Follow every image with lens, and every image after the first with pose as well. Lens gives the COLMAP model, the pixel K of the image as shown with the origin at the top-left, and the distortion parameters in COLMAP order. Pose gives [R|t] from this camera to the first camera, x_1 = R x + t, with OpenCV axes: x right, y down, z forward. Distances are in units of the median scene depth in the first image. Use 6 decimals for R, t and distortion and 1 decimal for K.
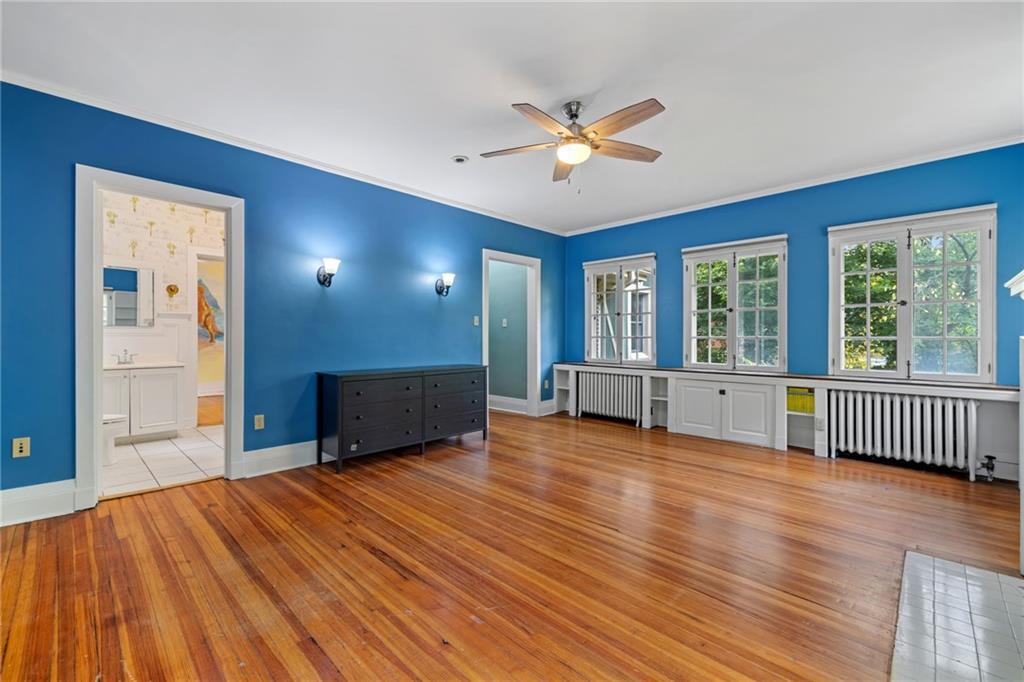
lens RADIAL K [[431.6, 0, 510.7], [0, 431.6, 343.1], [0, 0, 1]] dist [0.001462, 0.000058]
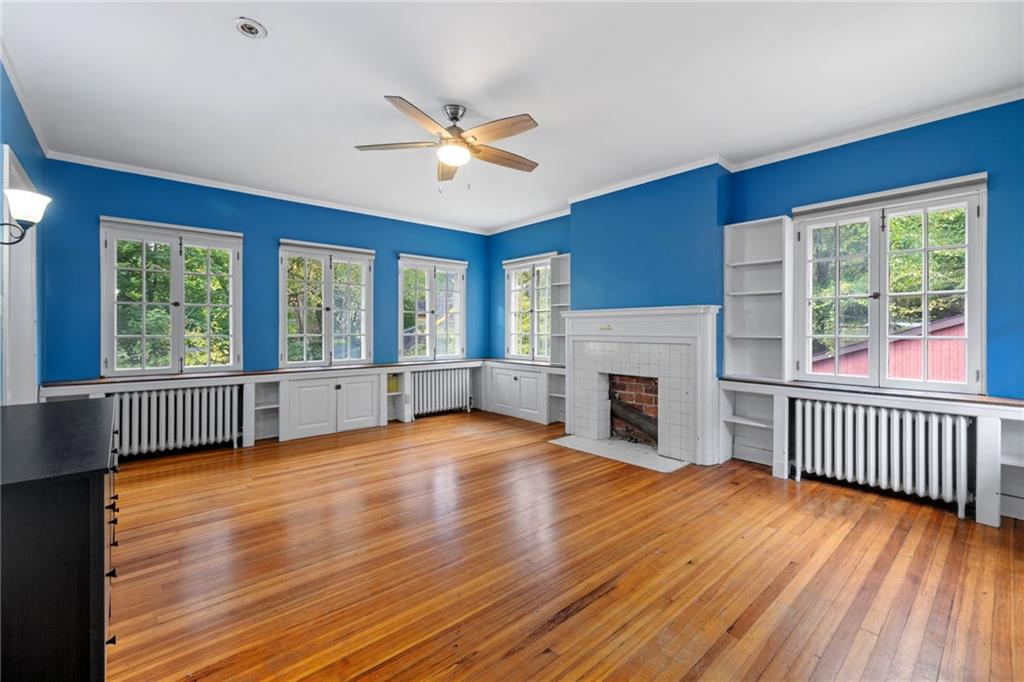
lens RADIAL K [[435.7, 0, 510.4], [0, 435.7, 328.7], [0, 0, 1]] dist [-0.014807, -0.000060]
pose [[0.068052, 0.003920, 0.997674, -0.738268], [0.018983, 0.999806, -0.005224, -0.019897], [-0.997501, 0.019294, 0.067965, 0.694917]]
